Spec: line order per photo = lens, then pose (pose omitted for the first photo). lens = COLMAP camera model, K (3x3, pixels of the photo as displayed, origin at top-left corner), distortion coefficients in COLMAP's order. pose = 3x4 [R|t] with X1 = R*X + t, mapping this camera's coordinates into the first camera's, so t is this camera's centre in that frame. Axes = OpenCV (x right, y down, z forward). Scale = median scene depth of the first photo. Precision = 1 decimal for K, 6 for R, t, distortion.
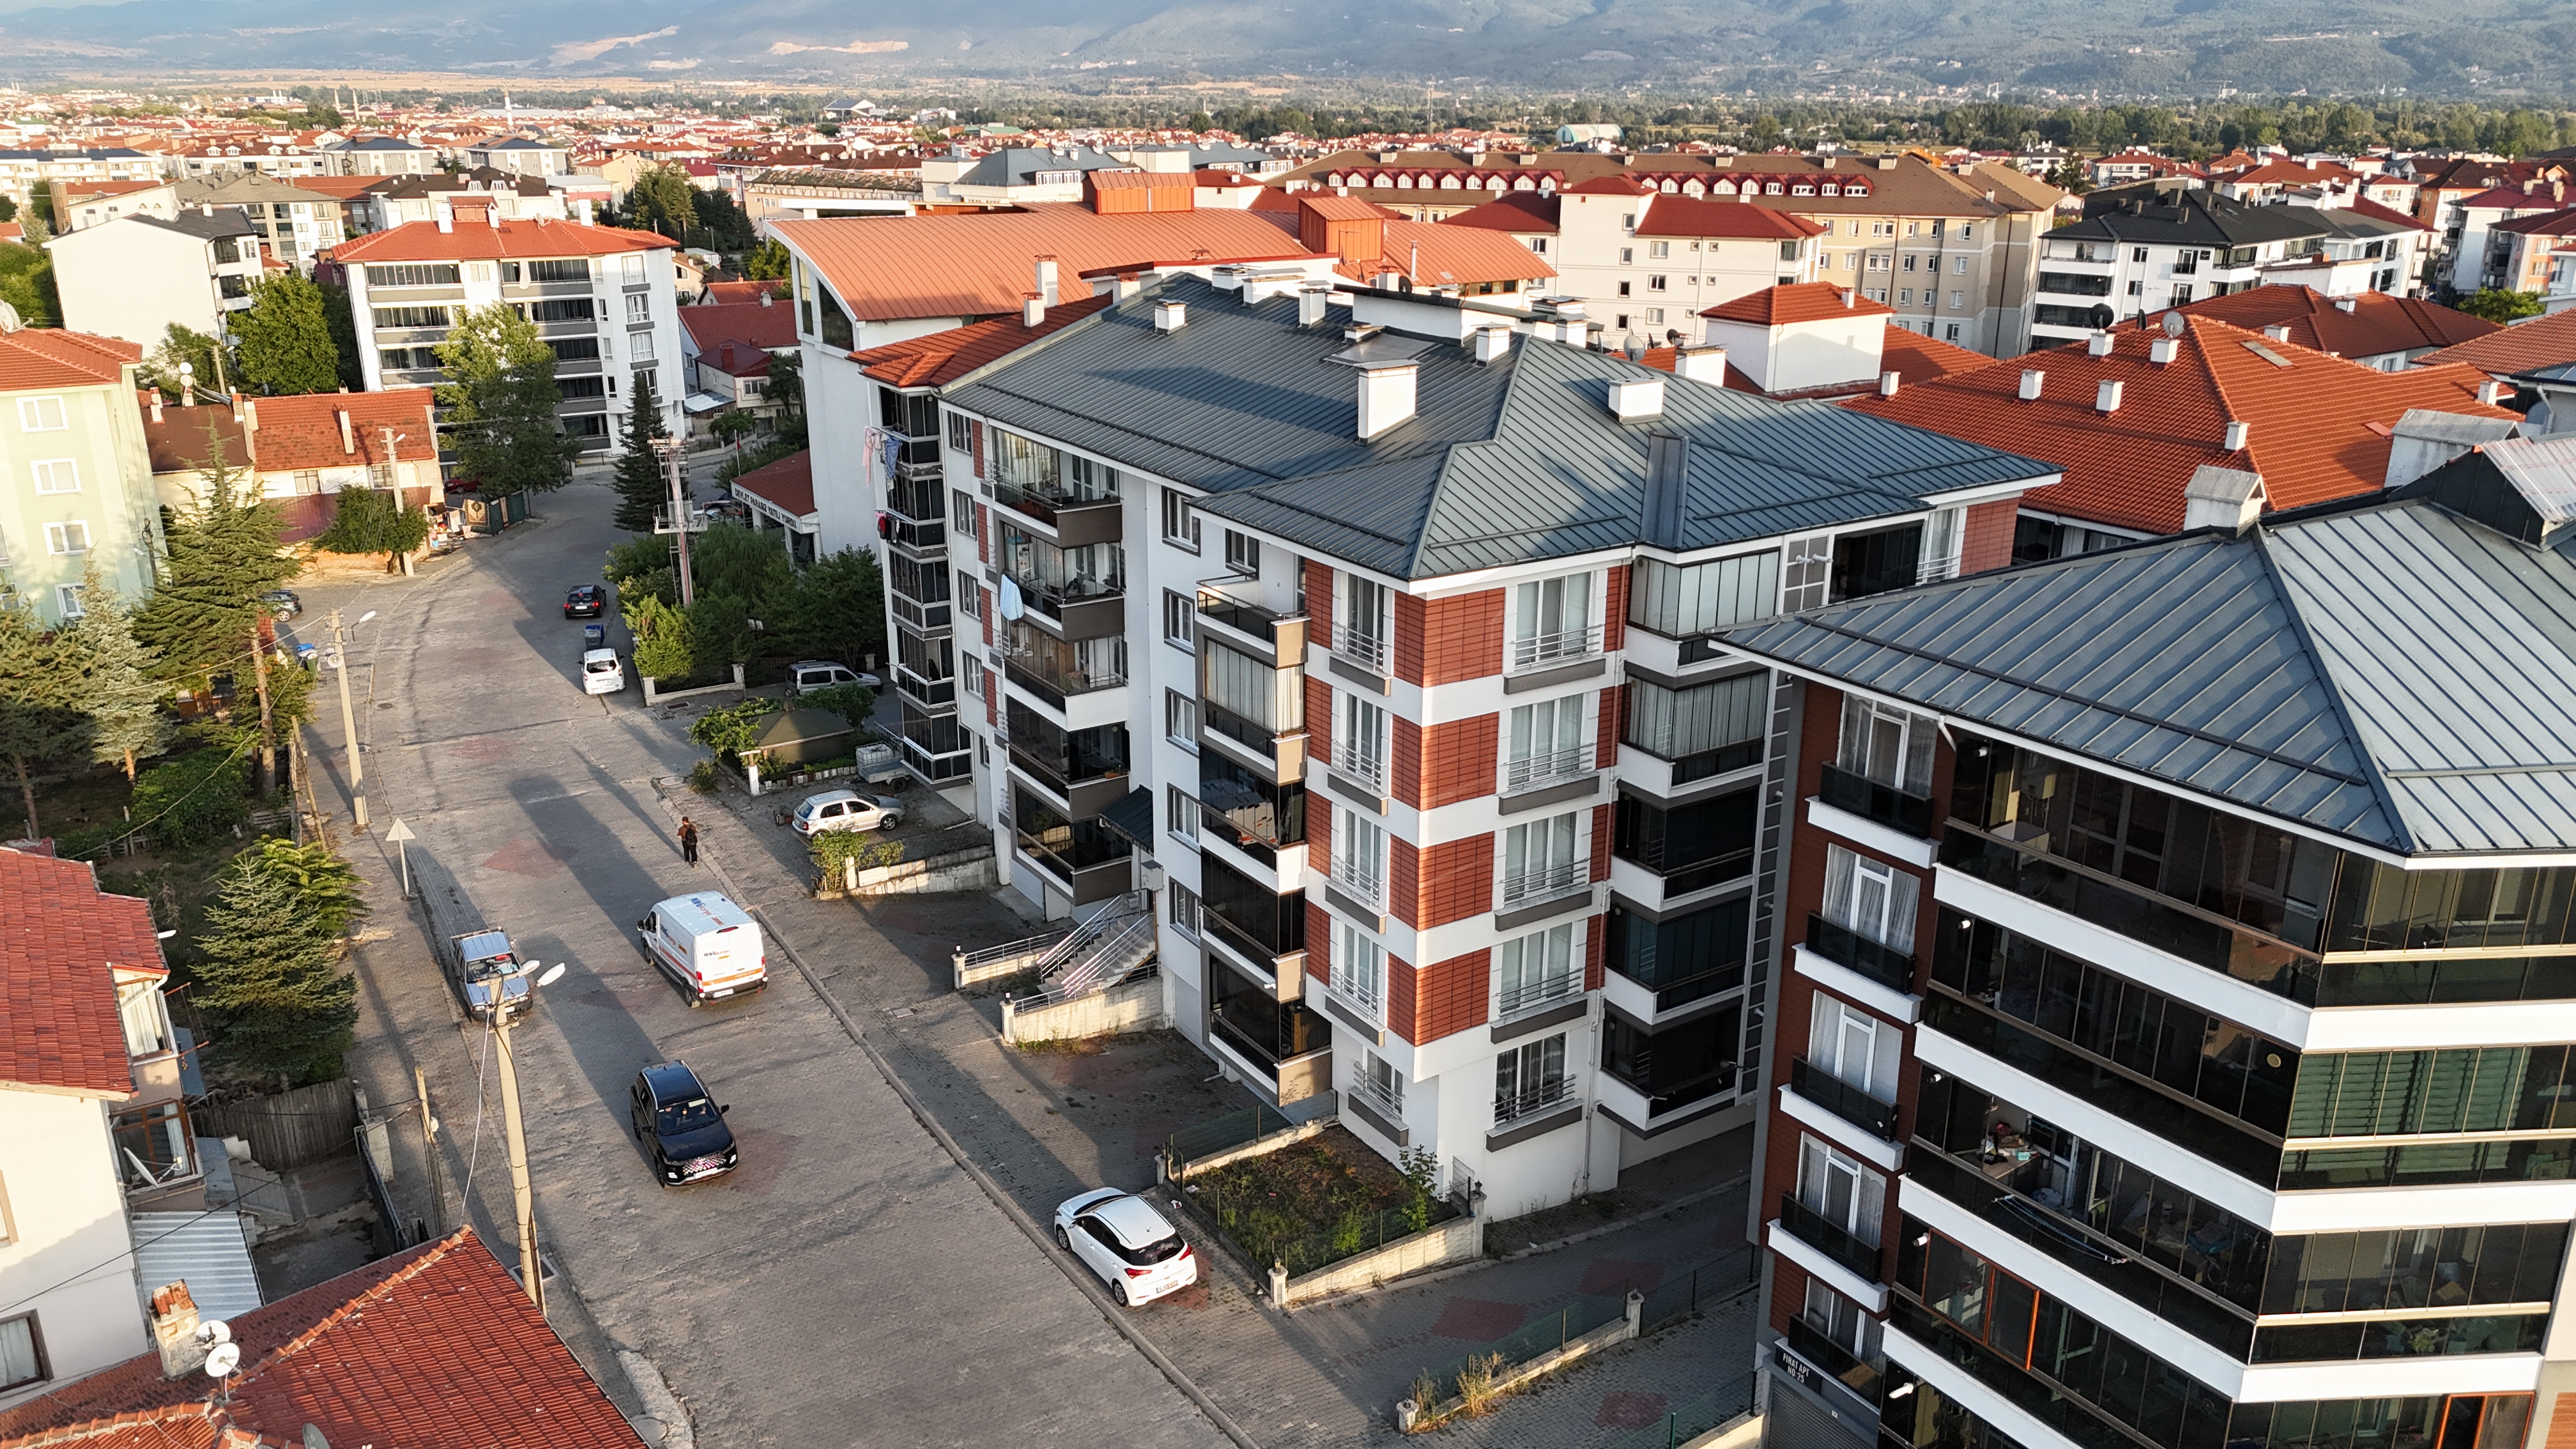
lens RADIAL K [[1894.6, 0, 1292.1], [0, 1894.6, 718.2], [0, 0, 1]] dist [0.075996, -0.069806]
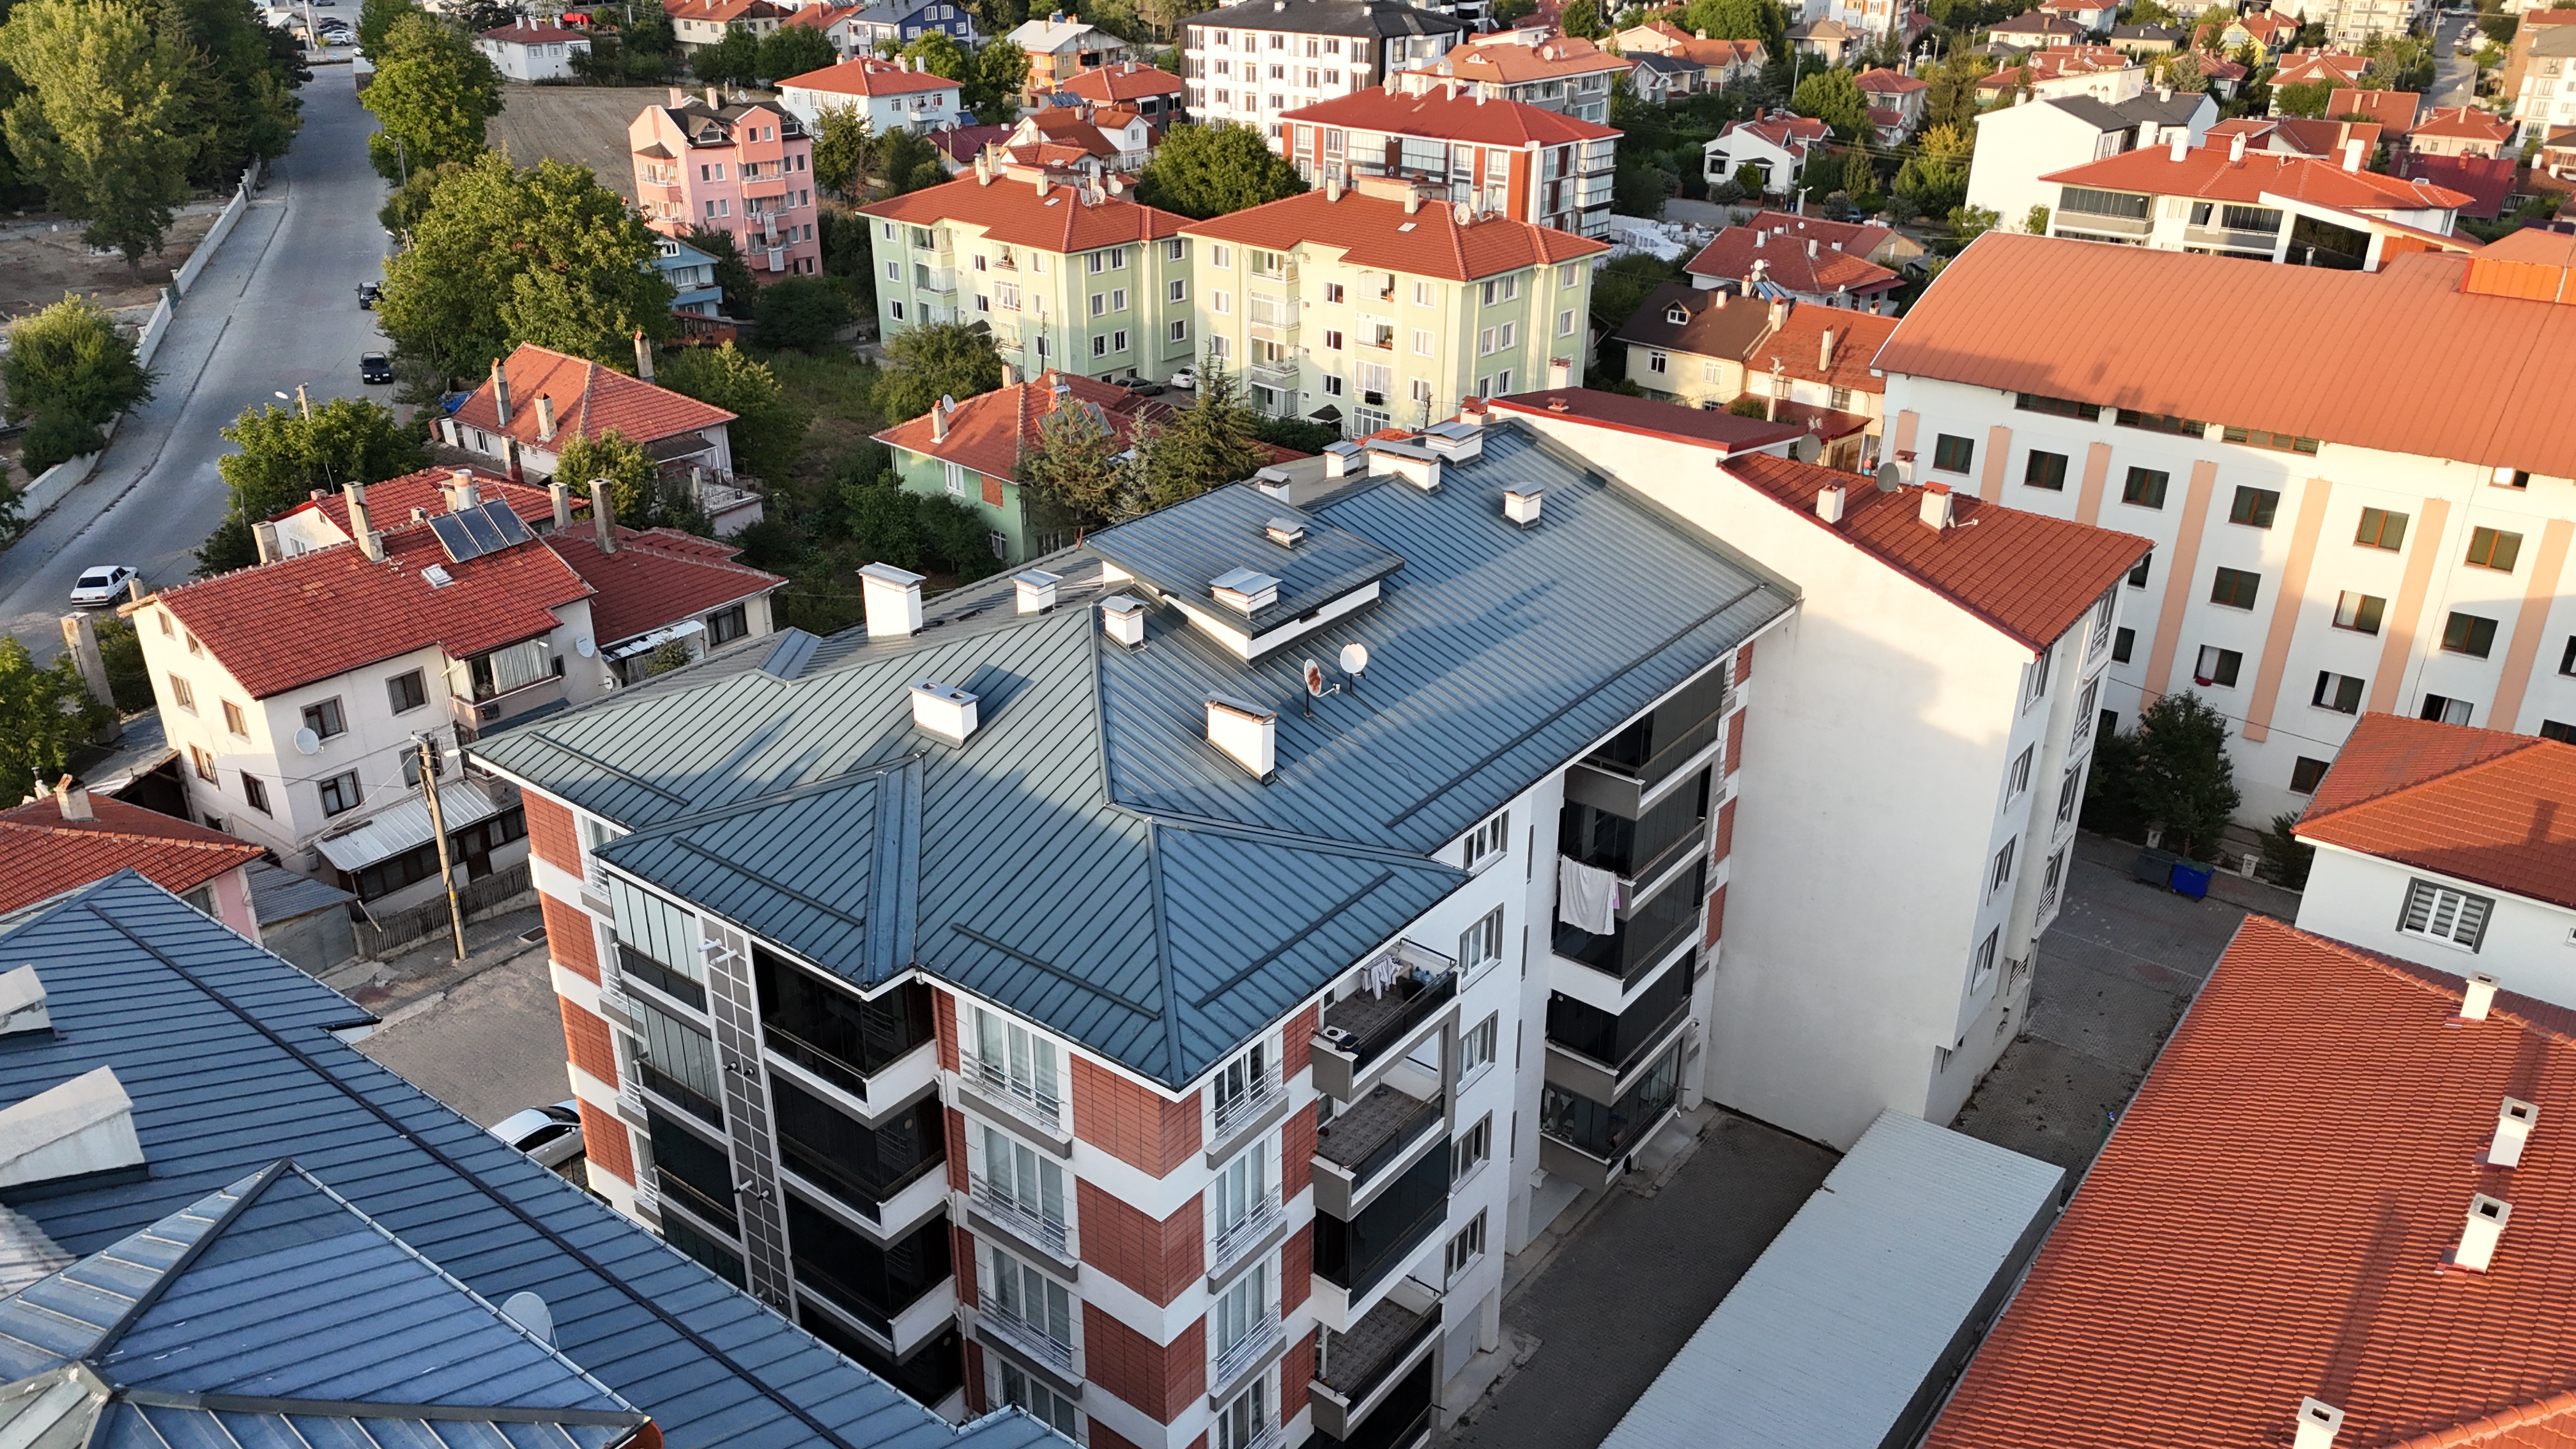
lens RADIAL K [[1894.6, 0, 1291.9], [0, 1894.6, 718.2], [0, 0, 1]] dist [0.075996, -0.069806]
pose [[0.334189, 0.395855, -0.855346, 0.267784], [-0.304012, 0.904290, 0.299727, -0.130768], [0.892129, 0.159869, 0.422549, 0.220573]]
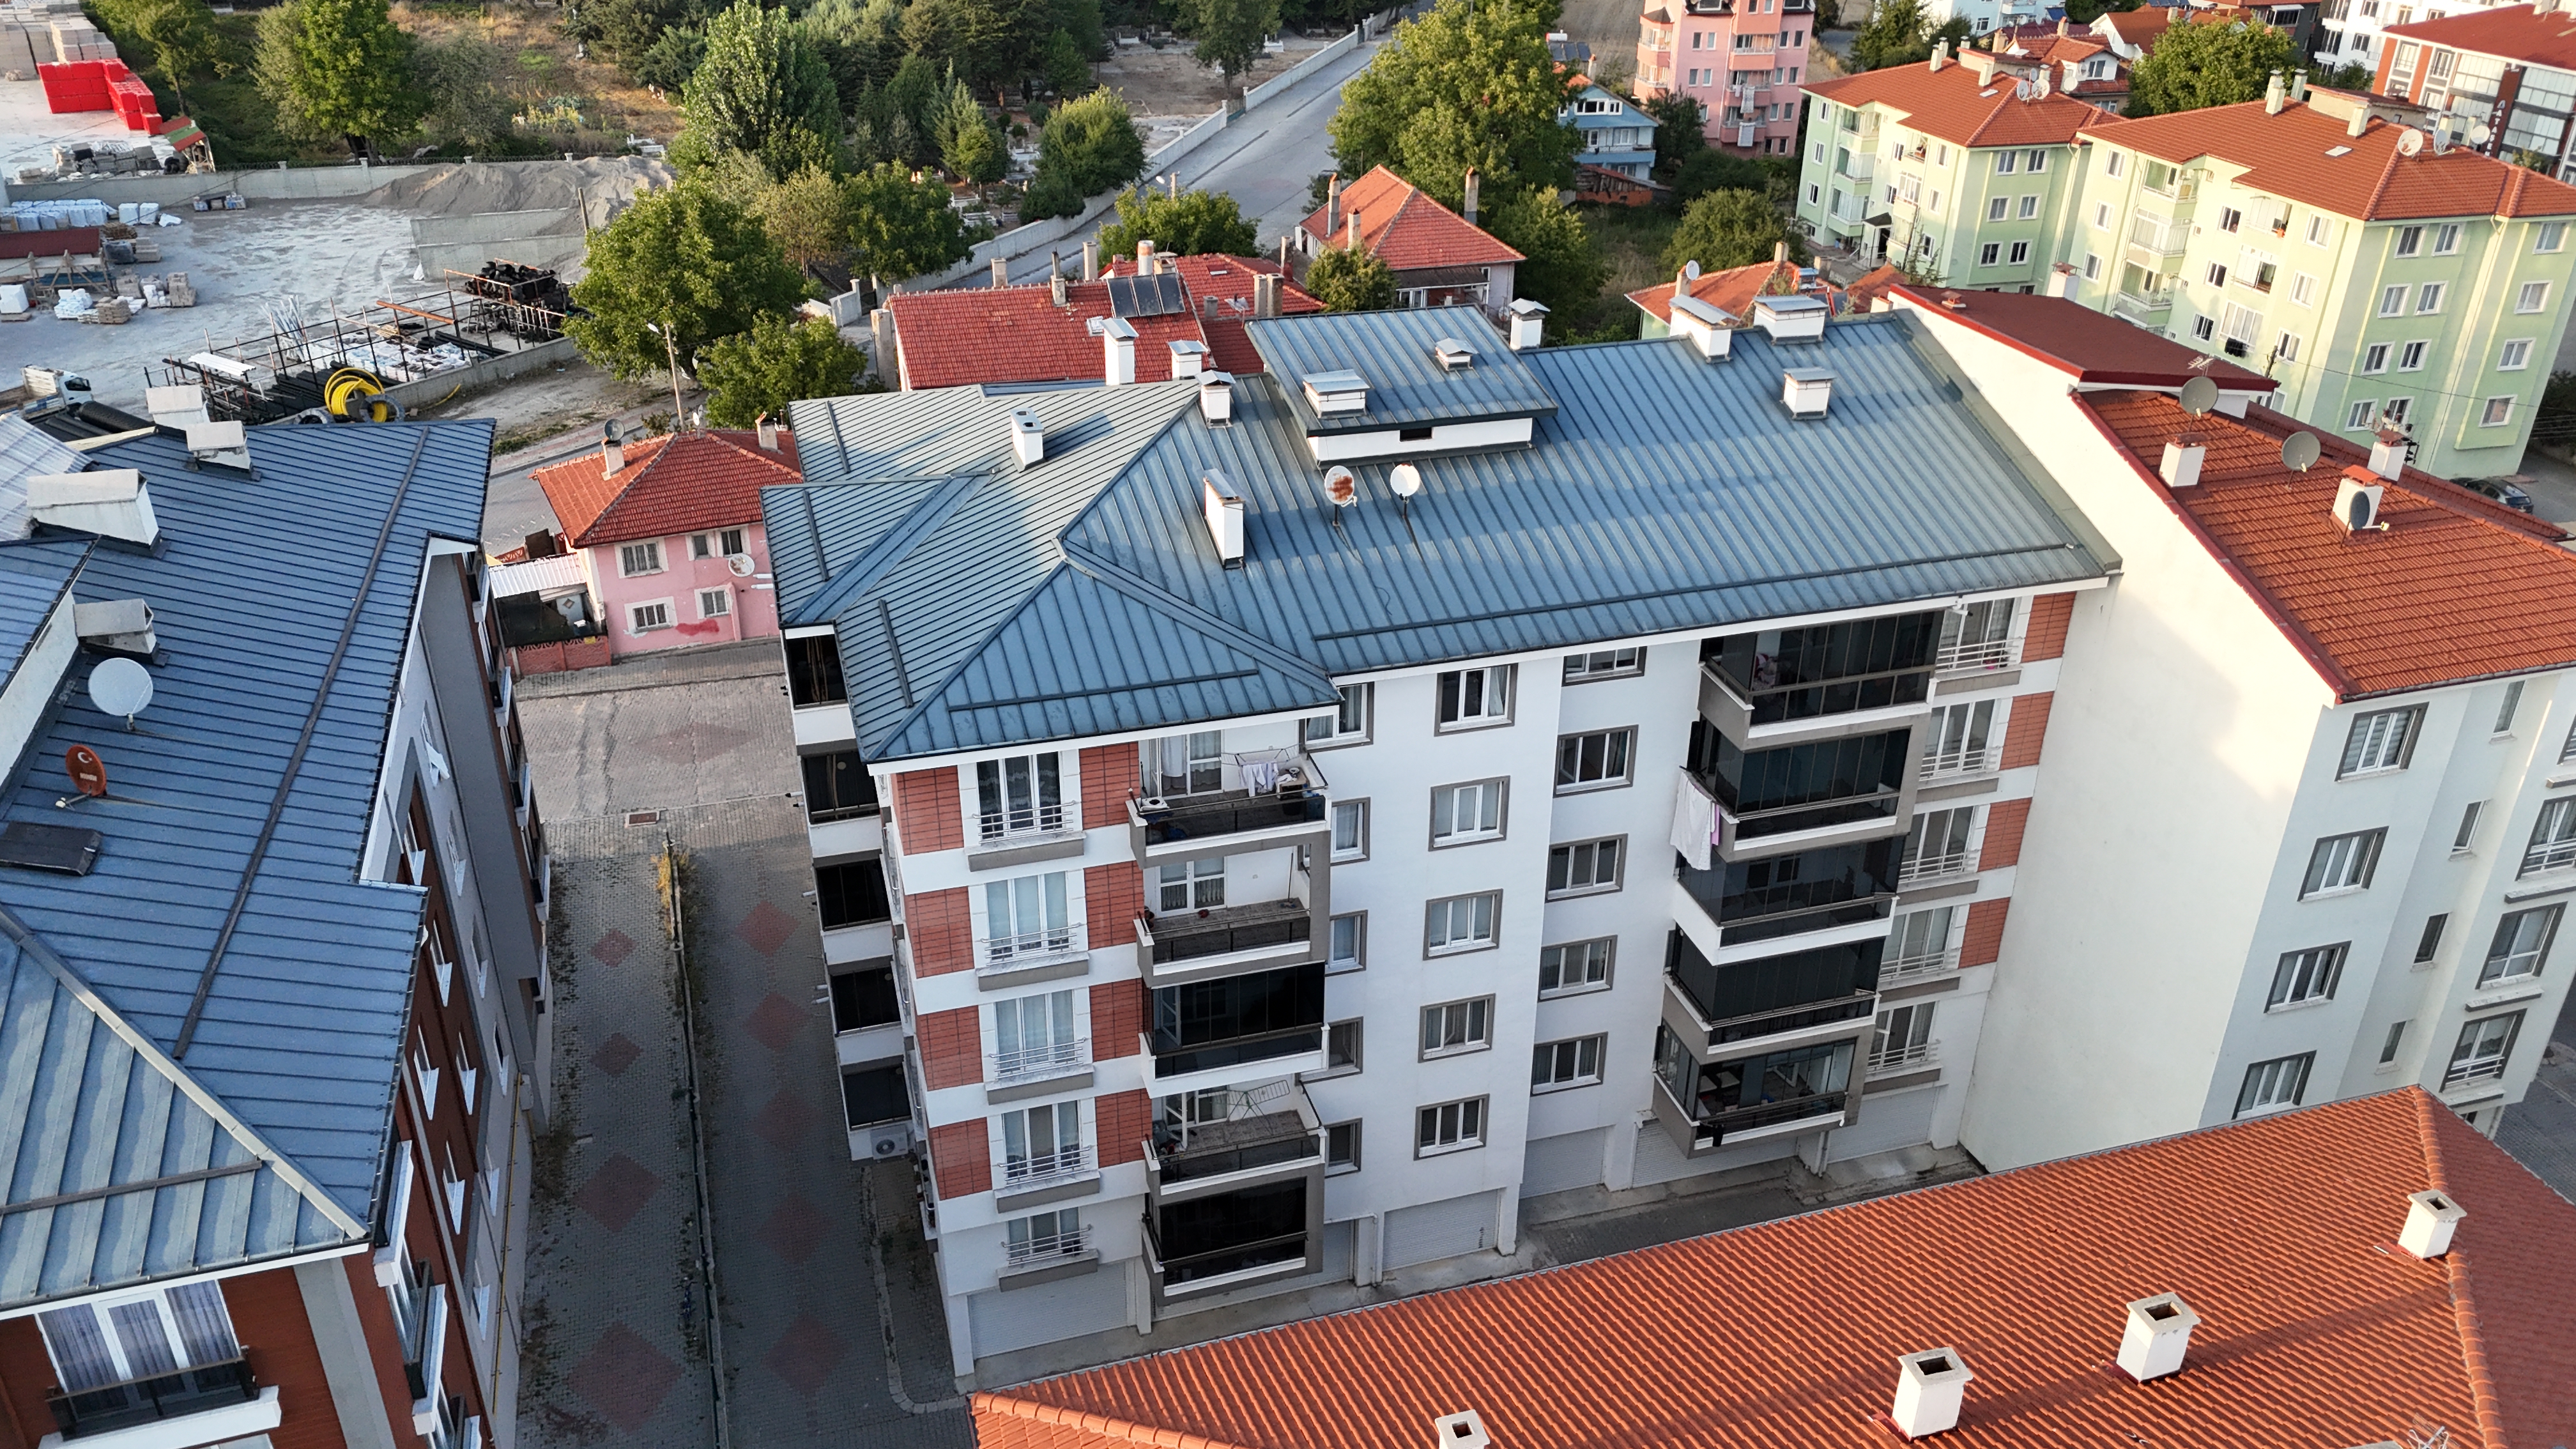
lens RADIAL K [[1894.6, 0, 1291.3], [0, 1894.6, 720.3], [0, 0, 1]] dist [0.075996, -0.069806]
pose [[-0.281101, 0.441664, -0.852006, 0.278039], [-0.312105, 0.797469, 0.516366, -0.161731], [0.907509, 0.411067, -0.086323, 0.352672]]
